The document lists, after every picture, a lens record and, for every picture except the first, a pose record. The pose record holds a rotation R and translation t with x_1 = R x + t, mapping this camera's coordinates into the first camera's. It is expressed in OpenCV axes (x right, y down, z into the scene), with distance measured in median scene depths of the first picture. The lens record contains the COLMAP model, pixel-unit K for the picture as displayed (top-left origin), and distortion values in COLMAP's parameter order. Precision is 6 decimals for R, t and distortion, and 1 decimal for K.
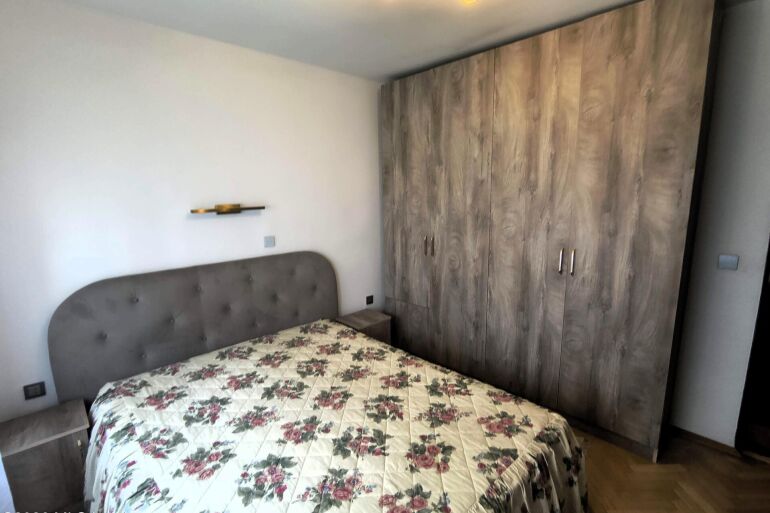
lens RADIAL K [[351.8, 0, 375.5], [0, 351.8, 262.2], [0, 0, 1]] dist [-0.010116, 0.003598]
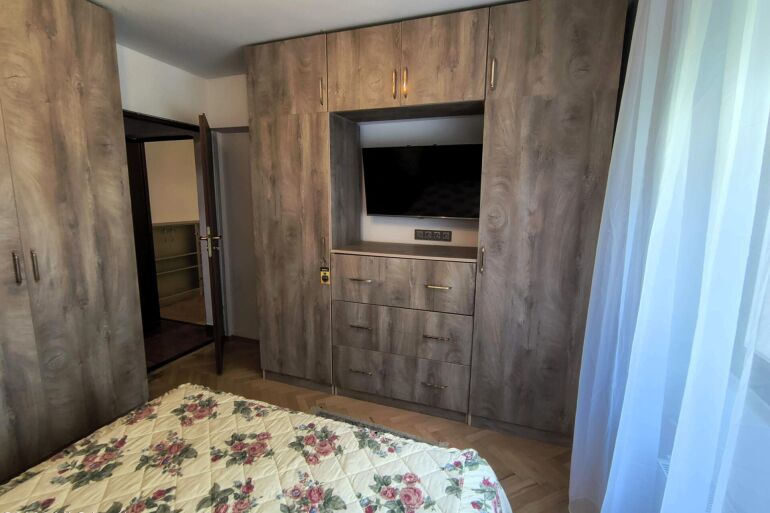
lens RADIAL K [[351.8, 0, 391.6], [0, 351.8, 268.6], [0, 0, 1]] dist [-0.010116, 0.003598]
pose [[-0.455822, -0.171103, 0.873470, -0.579891], [0.161140, 0.949269, 0.270042, -0.086440], [-0.875363, 0.263842, -0.405126, 0.667606]]
